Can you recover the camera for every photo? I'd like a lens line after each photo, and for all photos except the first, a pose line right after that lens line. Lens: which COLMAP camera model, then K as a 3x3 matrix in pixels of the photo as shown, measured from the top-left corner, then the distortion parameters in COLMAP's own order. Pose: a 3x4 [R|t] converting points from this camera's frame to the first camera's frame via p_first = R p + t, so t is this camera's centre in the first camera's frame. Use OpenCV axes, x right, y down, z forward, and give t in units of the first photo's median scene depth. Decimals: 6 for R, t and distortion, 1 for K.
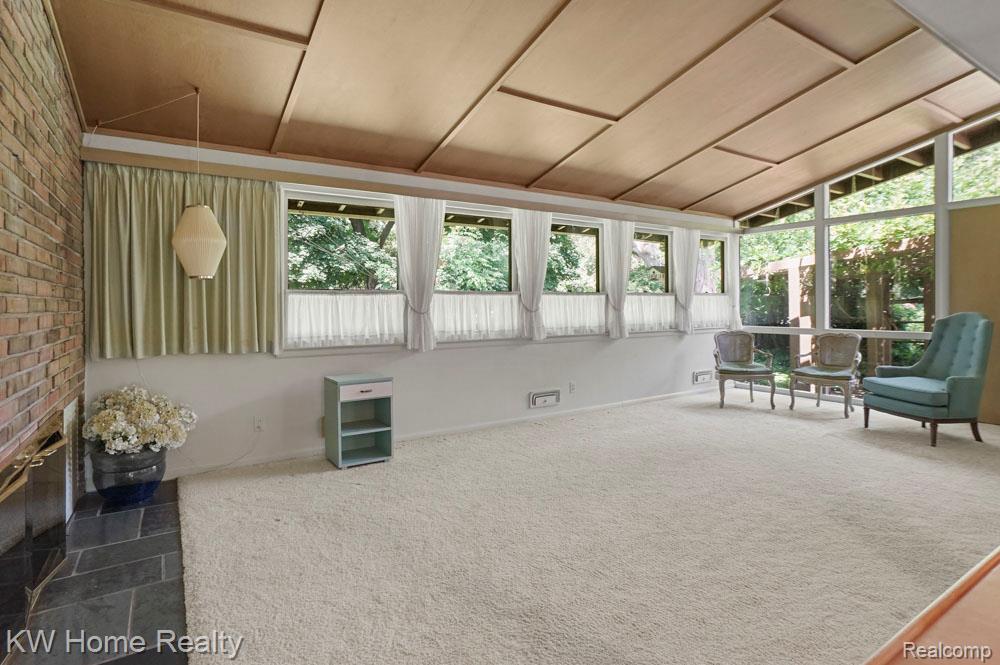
lens RADIAL K [[509.0, 0, 496.1], [0, 509.0, 305.8], [0, 0, 1]] dist [-0.014418, 0.000440]
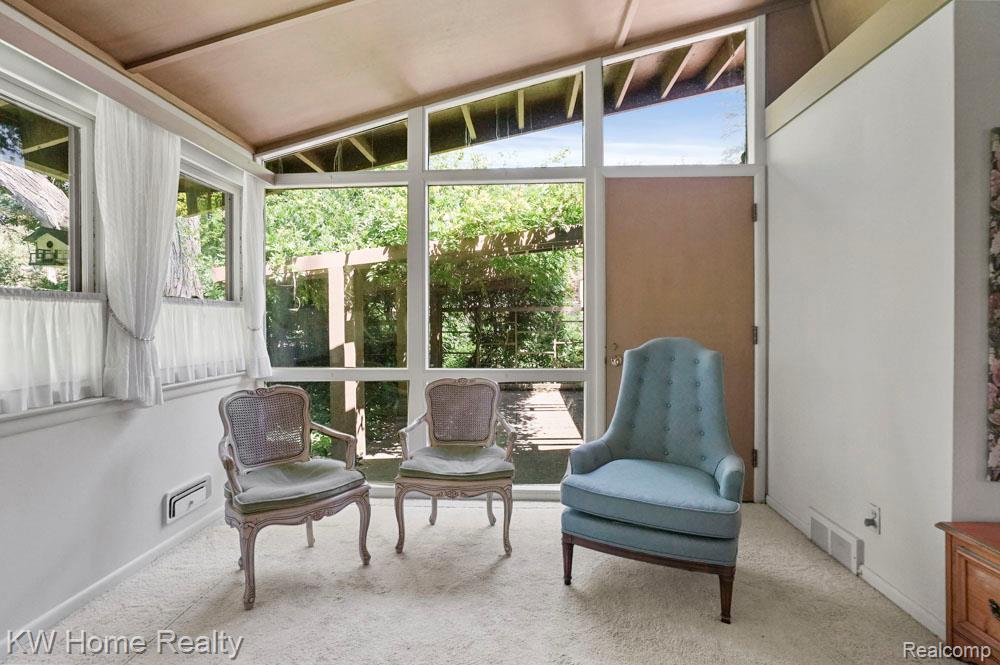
lens RADIAL K [[513.4, 0, 494.7], [0, 513.4, 326.7], [0, 0, 1]] dist [-0.016932, 0.001843]
pose [[0.588966, -0.005643, 0.808138, 0.269844], [0.004683, 0.999983, 0.003569, -0.002877], [-0.808144, 0.001683, 0.588982, 0.680362]]
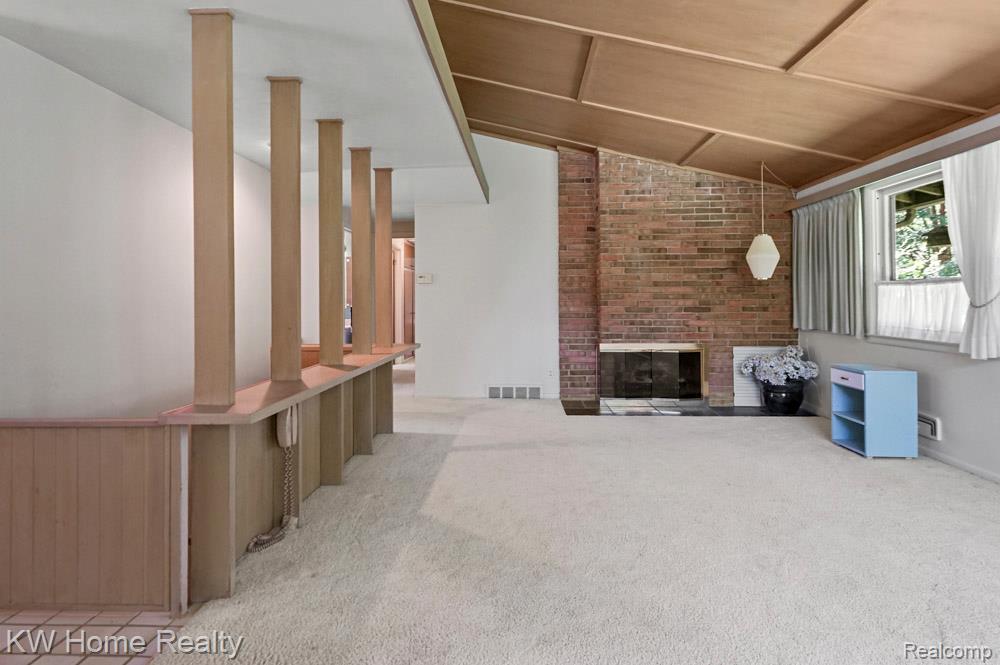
lens RADIAL K [[523.2, 0, 502.2], [0, 523.2, 291.9], [0, 0, 1]] dist [0.002290, 0.000486]
pose [[-0.569008, 0.001789, -0.822330, 0.708571], [0.007788, 0.999965, -0.003213, -0.008066], [0.822295, -0.008233, -0.569002, 0.710254]]
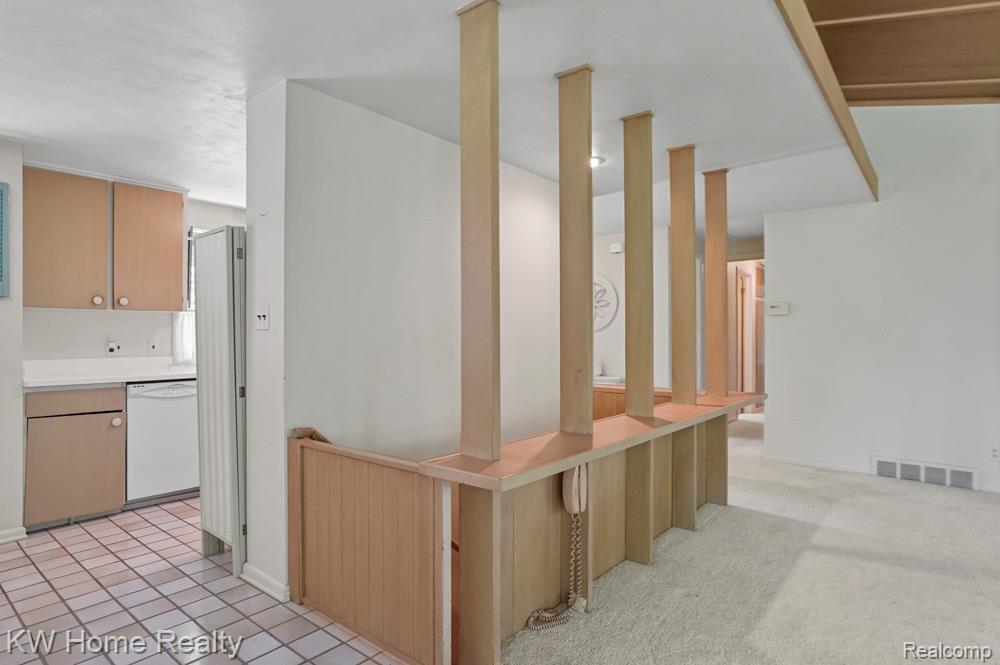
lens RADIAL K [[543.5, 0, 490.2], [0, 543.5, 334.1], [0, 0, 1]] dist [-0.040926, 0.022965]
pose [[-0.953436, 0.008035, -0.301489, 0.610067], [0.006779, 0.999963, 0.005211, -0.007942], [0.301520, 0.002925, -0.953455, 0.646336]]
